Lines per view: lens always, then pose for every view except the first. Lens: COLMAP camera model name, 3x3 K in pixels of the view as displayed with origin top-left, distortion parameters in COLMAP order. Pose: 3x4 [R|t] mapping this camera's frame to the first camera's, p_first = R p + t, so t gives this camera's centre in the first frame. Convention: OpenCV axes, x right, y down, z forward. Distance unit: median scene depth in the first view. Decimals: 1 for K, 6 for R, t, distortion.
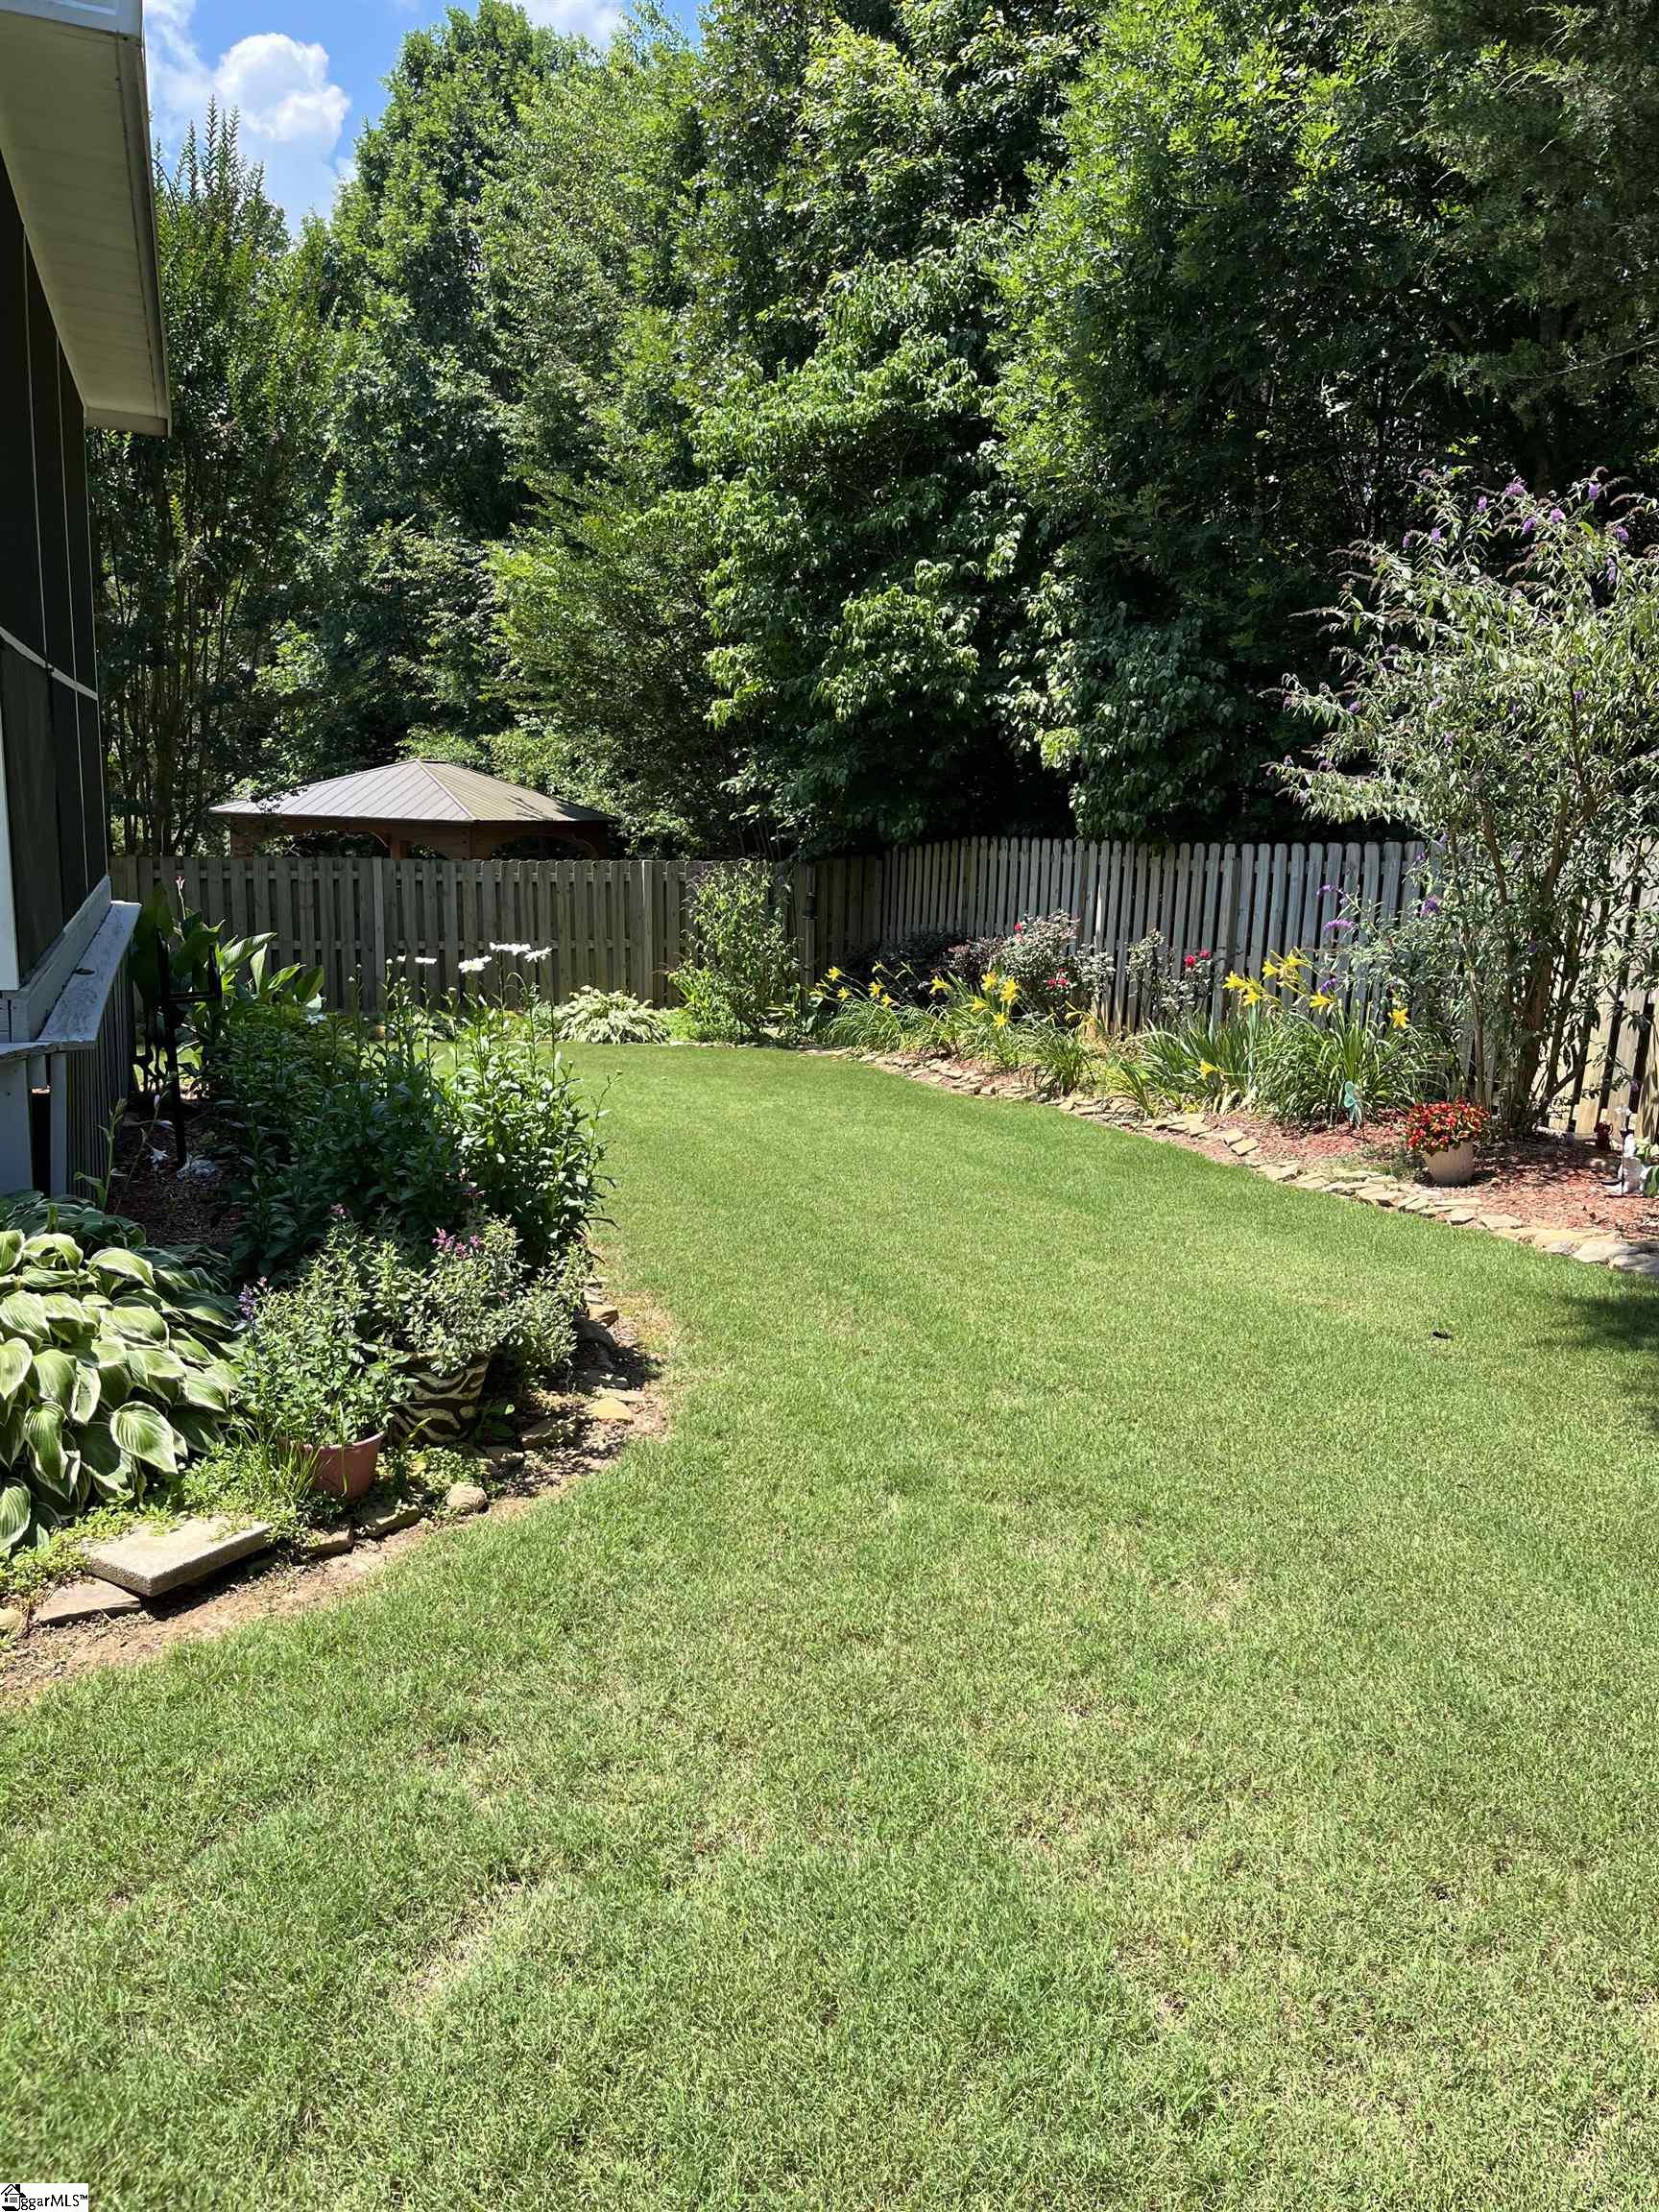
lens RADIAL K [[1687.6, 0, 818.6], [0, 1687.6, 1114.0], [0, 0, 1]] dist [0.061563, -0.087608]
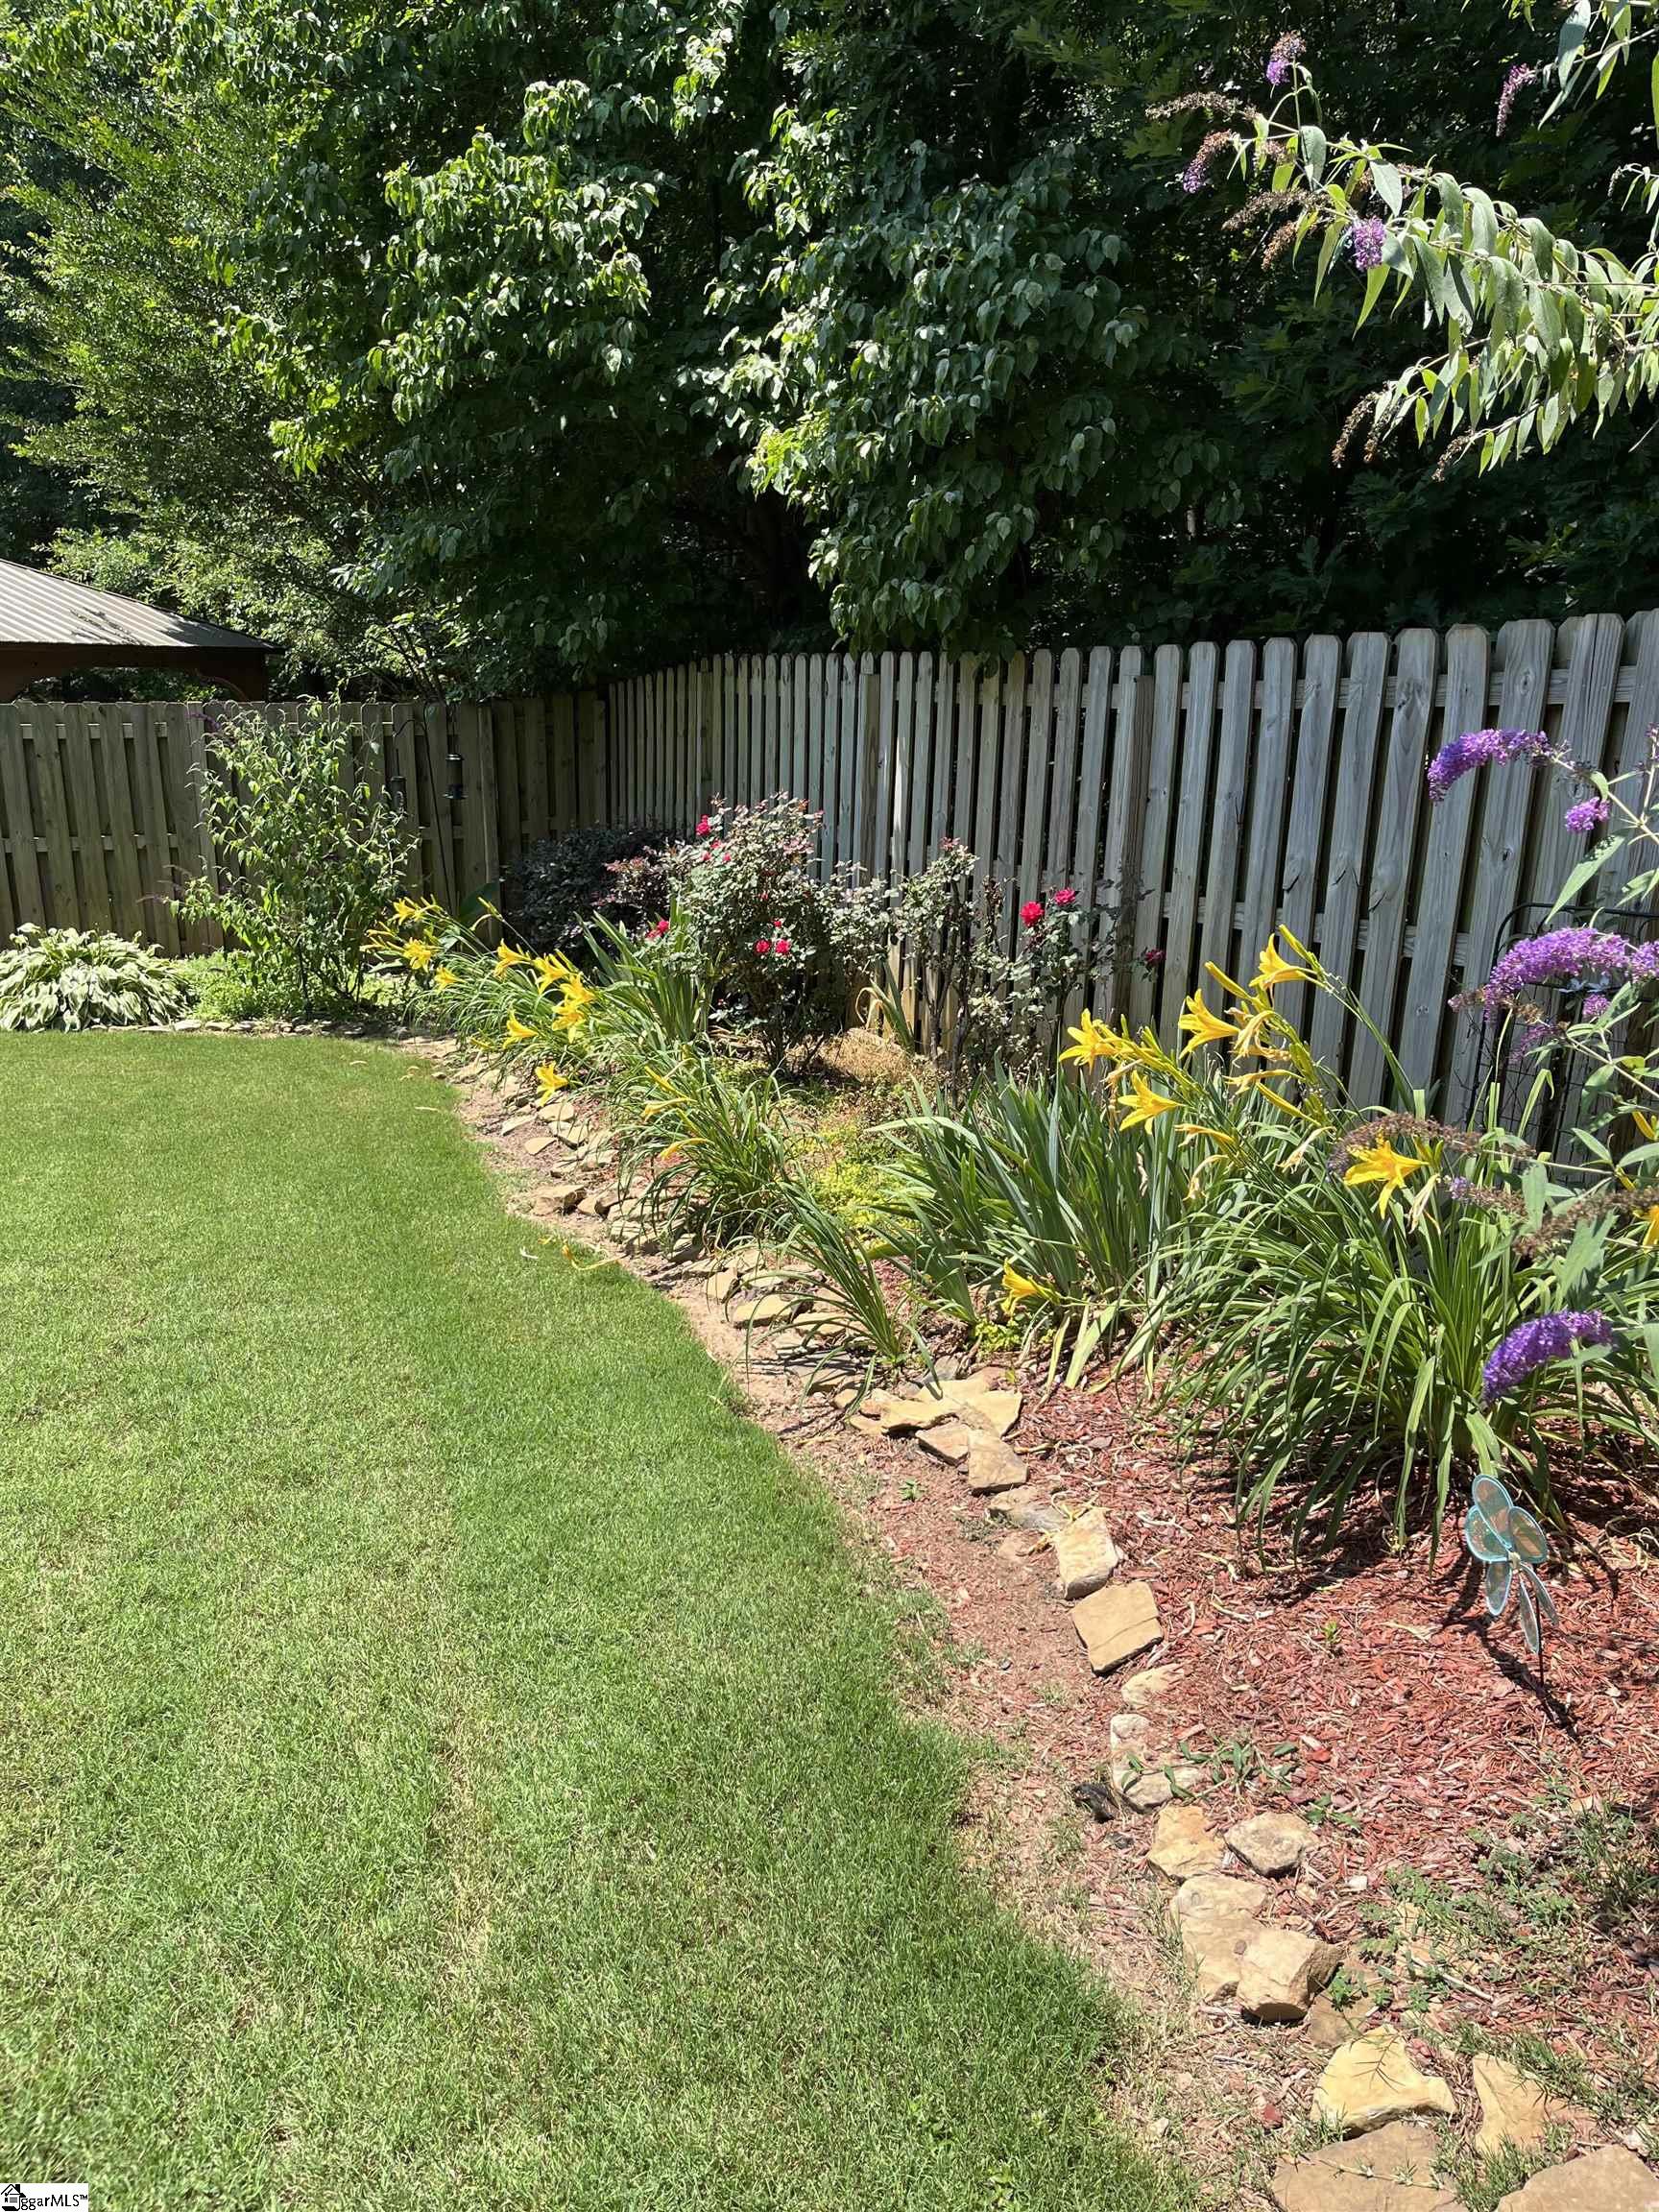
lens RADIAL K [[1687.6, 0, 810.7], [0, 1687.6, 1126.5], [0, 0, 1]] dist [0.061563, -0.087608]
pose [[0.999644, -0.012897, 0.023348, 0.141155], [0.010774, 0.995983, 0.088890, -0.070279], [-0.024401, -0.088607, 0.995768, 0.523071]]
